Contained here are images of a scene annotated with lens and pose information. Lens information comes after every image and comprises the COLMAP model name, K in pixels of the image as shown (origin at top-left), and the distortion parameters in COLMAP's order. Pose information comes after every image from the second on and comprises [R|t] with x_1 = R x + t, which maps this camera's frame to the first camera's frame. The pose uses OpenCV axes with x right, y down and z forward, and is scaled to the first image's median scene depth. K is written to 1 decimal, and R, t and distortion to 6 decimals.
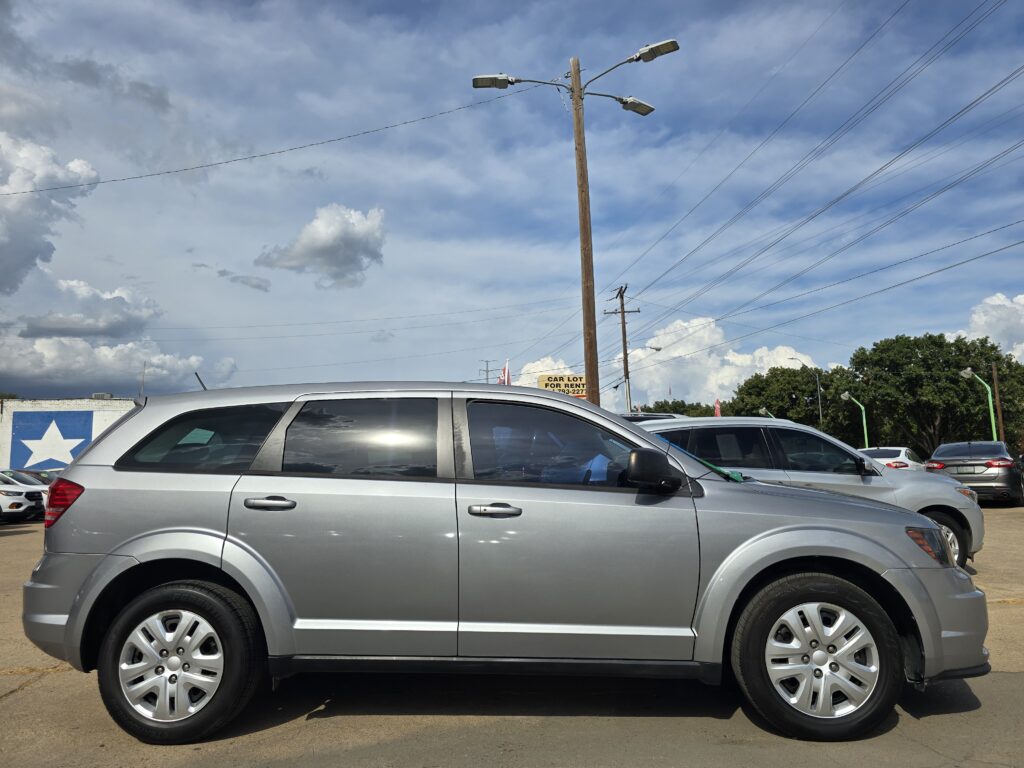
lens RADIAL K [[704.0, 0, 513.3], [0, 704.0, 382.2], [0, 0, 1]] dist [0.055116, -0.037927]
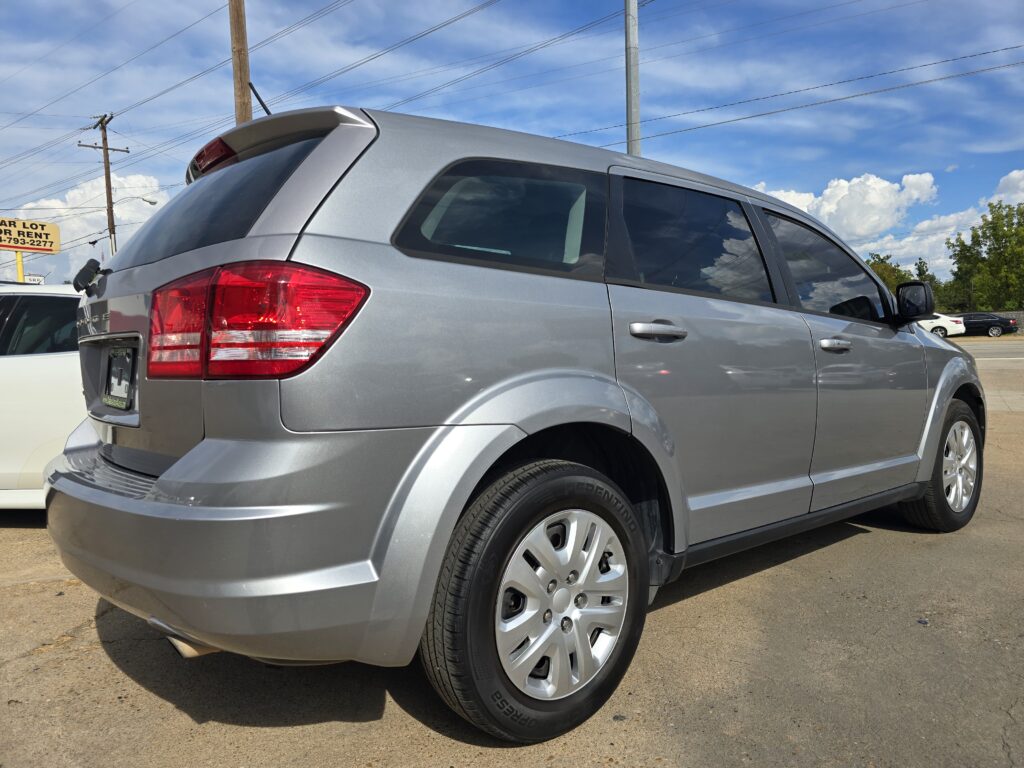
lens RADIAL K [[704.0, 0, 512.4], [0, 704.0, 384.6], [0, 0, 1]] dist [0.055116, -0.037927]
pose [[0.721922, -0.032296, 0.691220, -0.082745], [-0.087126, 0.986718, 0.137098, 0.013711], [-0.686467, -0.159198, 0.709520, 0.060408]]
